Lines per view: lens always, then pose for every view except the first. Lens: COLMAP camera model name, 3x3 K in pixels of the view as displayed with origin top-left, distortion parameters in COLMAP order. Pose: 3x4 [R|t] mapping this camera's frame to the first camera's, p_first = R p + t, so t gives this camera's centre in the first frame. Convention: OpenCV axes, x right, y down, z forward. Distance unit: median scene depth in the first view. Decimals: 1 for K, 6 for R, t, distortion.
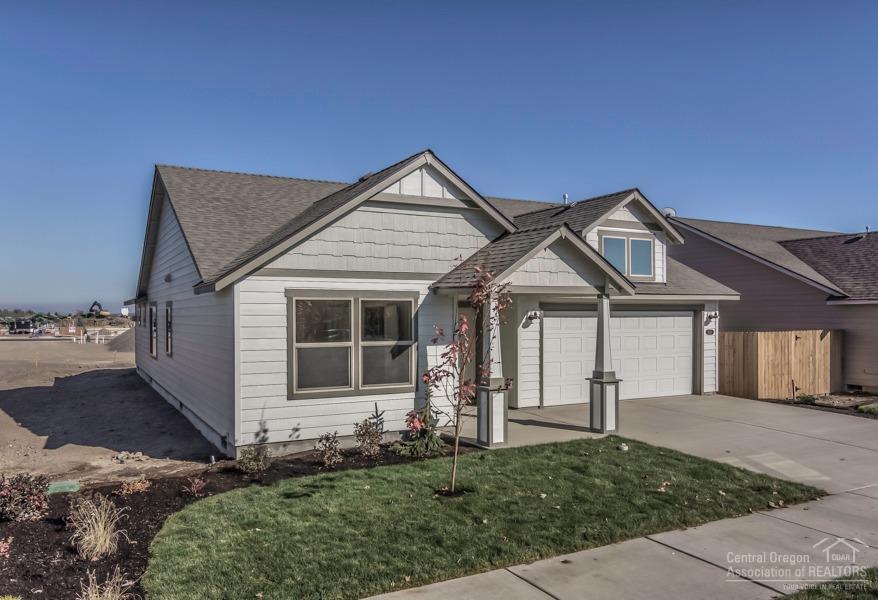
lens RADIAL K [[681.5, 0, 438.2], [0, 681.5, 304.8], [0, 0, 1]] dist [-0.001605, 0.002484]
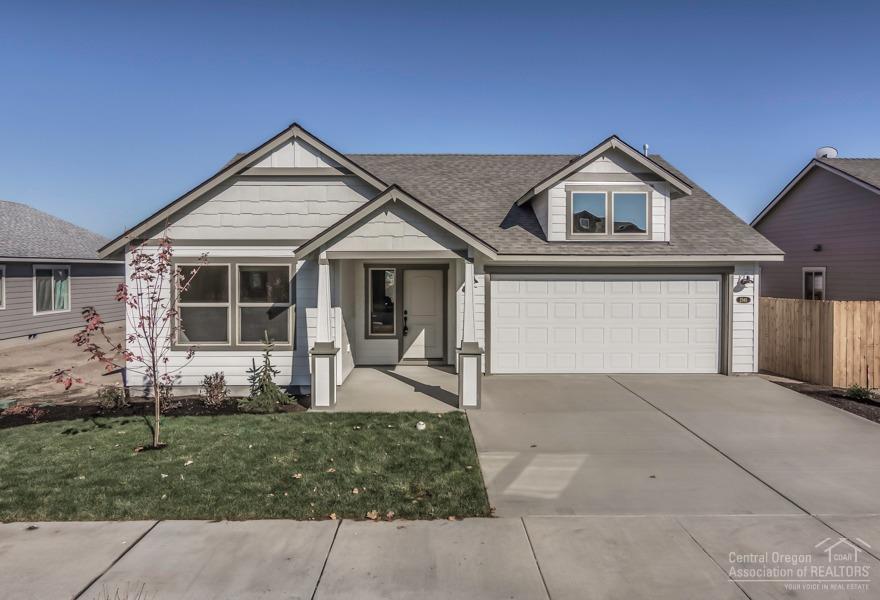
lens RADIAL K [[612.7, 0, 439.6], [0, 612.7, 272.2], [0, 0, 1]] dist [0.001642, 0.002959]
pose [[0.882114, 0.004085, -0.471018, 0.625194], [0.004527, 0.999843, 0.017150, -0.011243], [0.471014, -0.017261, 0.881957, 0.259057]]
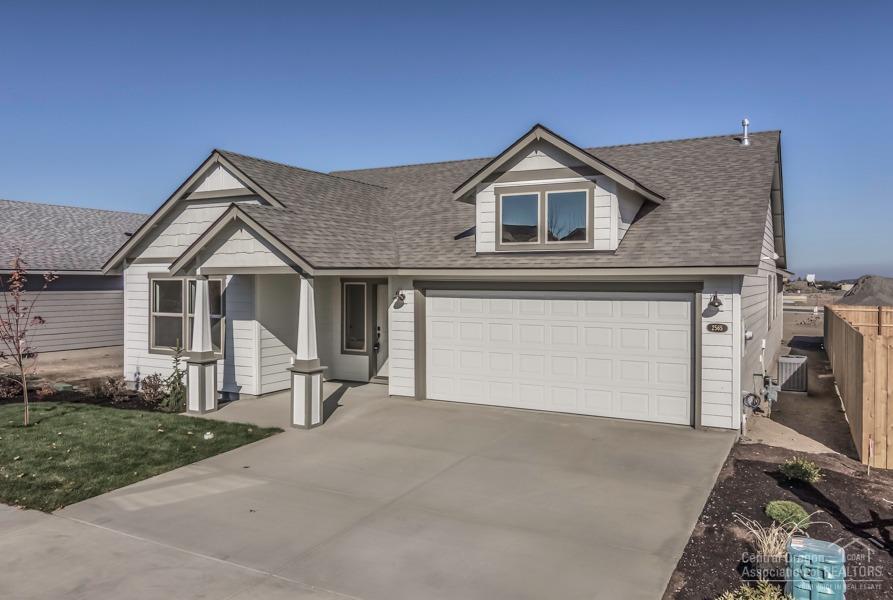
lens RADIAL K [[679.5, 0, 451.3], [0, 679.5, 275.4], [0, 0, 1]] dist [0.008351, -0.001775]
pose [[0.534805, -0.003117, -0.844970, 1.152205], [0.007807, 0.999969, 0.001253, -0.013082], [0.844939, -0.007267, 0.534813, 0.710710]]
